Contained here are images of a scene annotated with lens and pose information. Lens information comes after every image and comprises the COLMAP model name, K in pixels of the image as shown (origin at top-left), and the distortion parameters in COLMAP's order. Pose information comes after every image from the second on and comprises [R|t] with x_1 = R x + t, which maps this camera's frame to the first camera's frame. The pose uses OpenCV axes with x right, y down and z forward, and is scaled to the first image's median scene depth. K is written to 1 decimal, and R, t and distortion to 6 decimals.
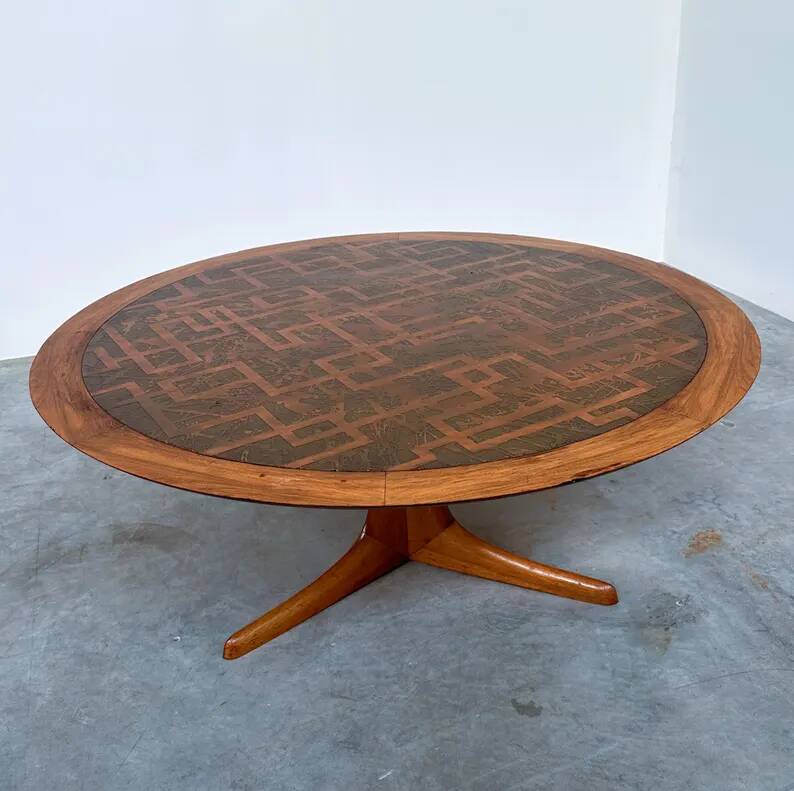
lens RADIAL K [[914.7, 0, 403.3], [0, 914.7, 355.5], [0, 0, 1]] dist [0.097532, 0.000000]
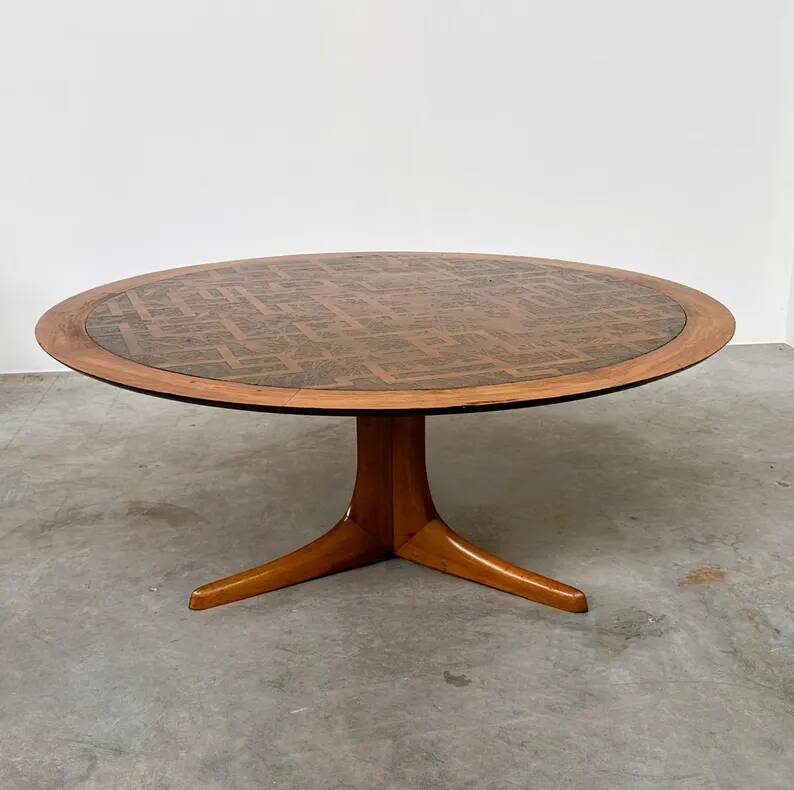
lens RADIAL K [[1012.6, 0, 416.7], [0, 1012.6, 389.9], [0, 0, 1]] dist [0.159286, 0.000000]
pose [[0.981146, 0.090269, -0.170890, 0.227586], [-0.106139, 0.990615, -0.086116, 0.154125], [0.161513, 0.102630, 0.981520, -0.110592]]
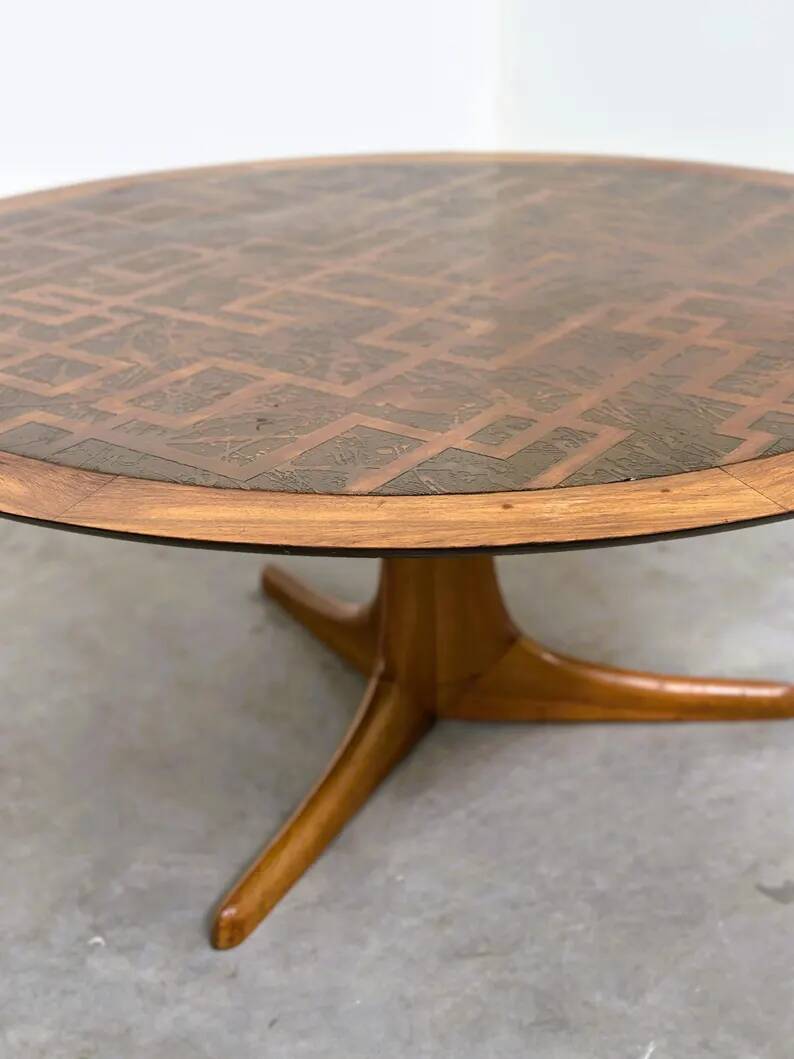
lens RADIAL K [[1490.5, 0, 403.2], [0, 1490.5, 535.8], [0, 0, 1]] dist [0.146675, 0.000000]
pose [[0.924140, -0.144870, 0.353523, -0.355725], [0.134614, 0.989449, 0.053573, 0.067559], [-0.357554, -0.001920, 0.933891, 0.179360]]
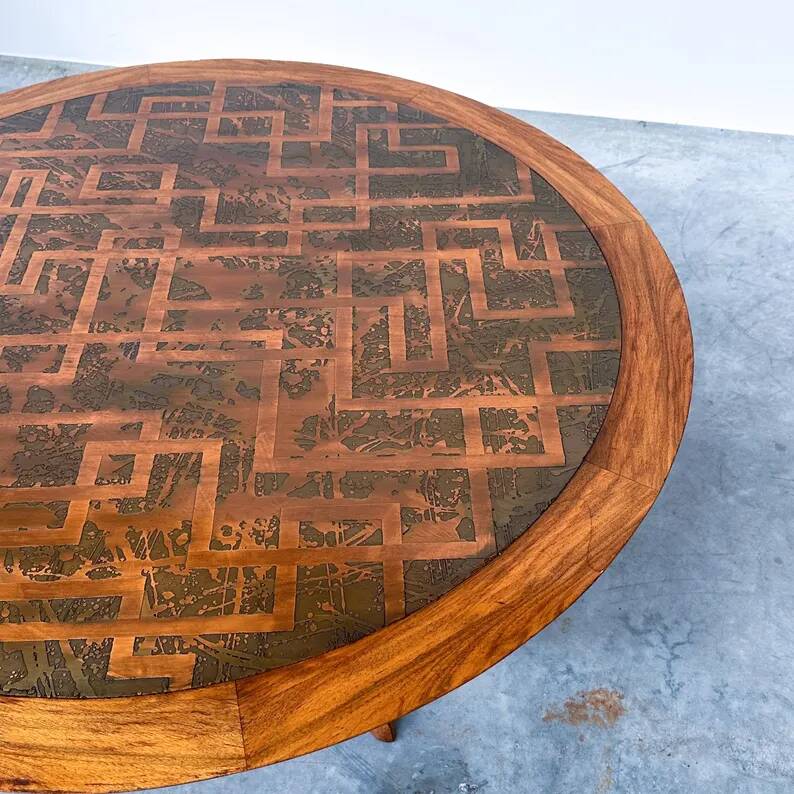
lens RADIAL K [[960.2, 0, 390.6], [0, 960.2, 405.0], [0, 0, 1]] dist [0.100077, 0.000000]
pose [[0.858316, 0.388739, -0.334927, 0.400923], [-0.223710, 0.870921, 0.437550, -0.317323], [0.461788, -0.300630, 0.834490, 0.452960]]
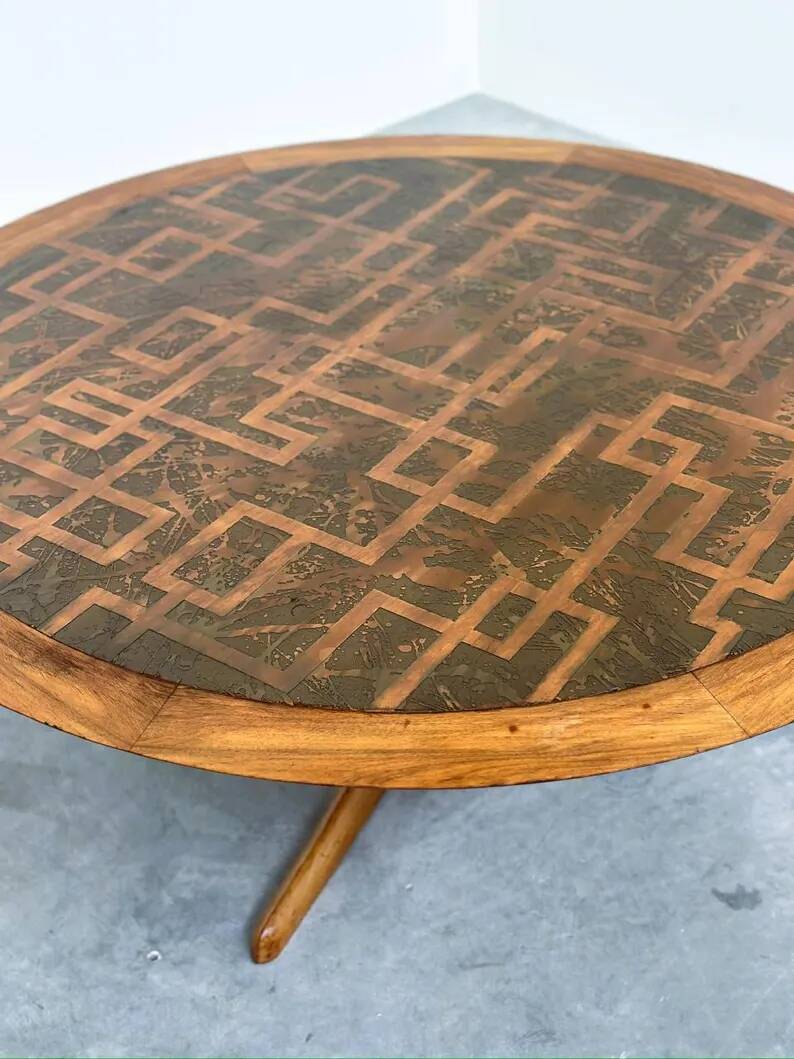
lens RADIAL K [[1490.5, 0, 401.6], [0, 1490.5, 539.5], [0, 0, 1]] dist [0.146675, 0.000000]
pose [[0.914580, -0.227895, 0.334076, -0.368757], [0.144264, 0.955600, 0.256935, -0.177252], [-0.377797, -0.186793, 0.906850, 0.117629]]
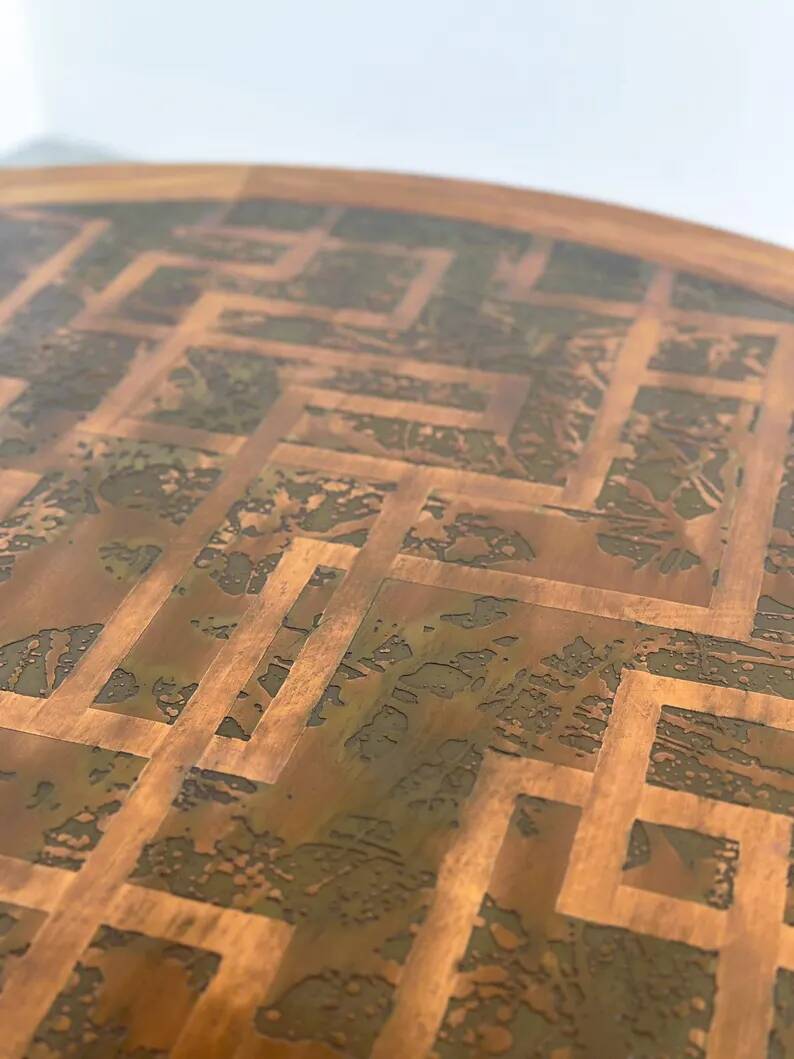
lens RADIAL K [[1490.5, 0, 401.5], [0, 1490.5, 533.1], [0, 0, 1]] dist [0.146675, 0.000000]
pose [[0.758983, -0.340704, 0.554856, -0.143621], [0.230762, 0.937609, 0.260072, -0.154174], [-0.608846, -0.069351, 0.790251, 0.638111]]
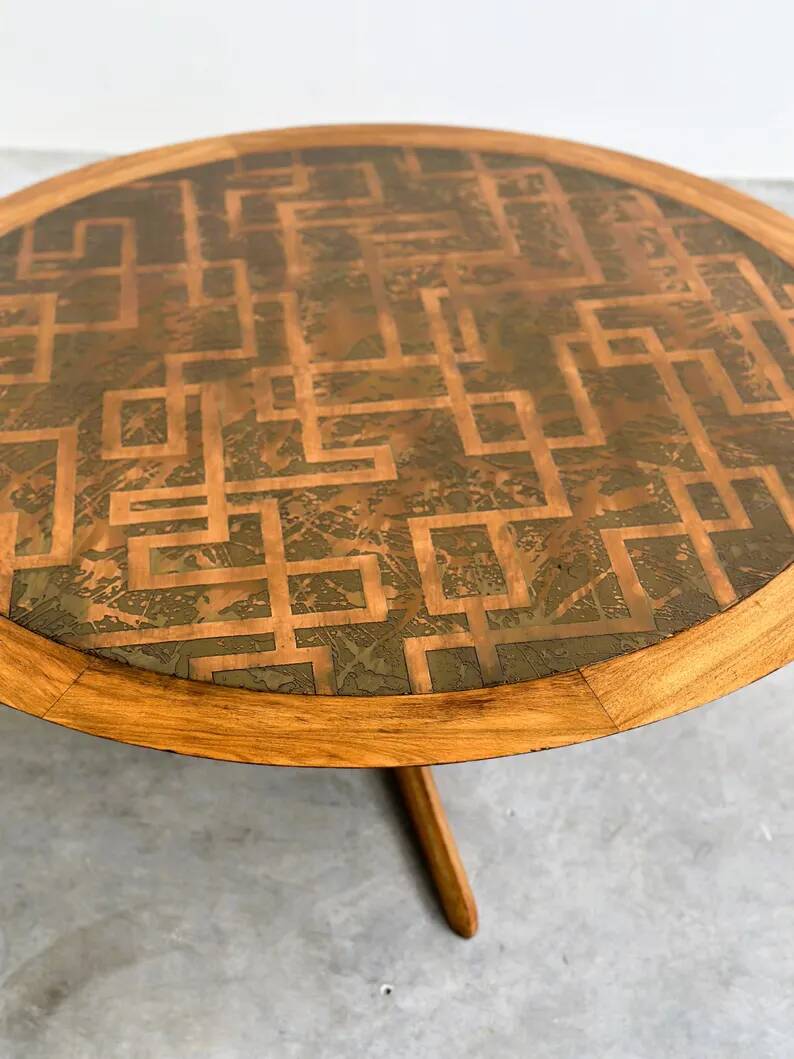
lens RADIAL K [[1490.5, 0, 401.1], [0, 1490.5, 533.2], [0, 0, 1]] dist [0.146675, 0.000000]
pose [[0.416323, -0.541512, 0.730370, -0.809519], [0.342521, 0.837524, 0.425715, -0.361393], [-0.842232, 0.072932, 0.534159, 0.458583]]
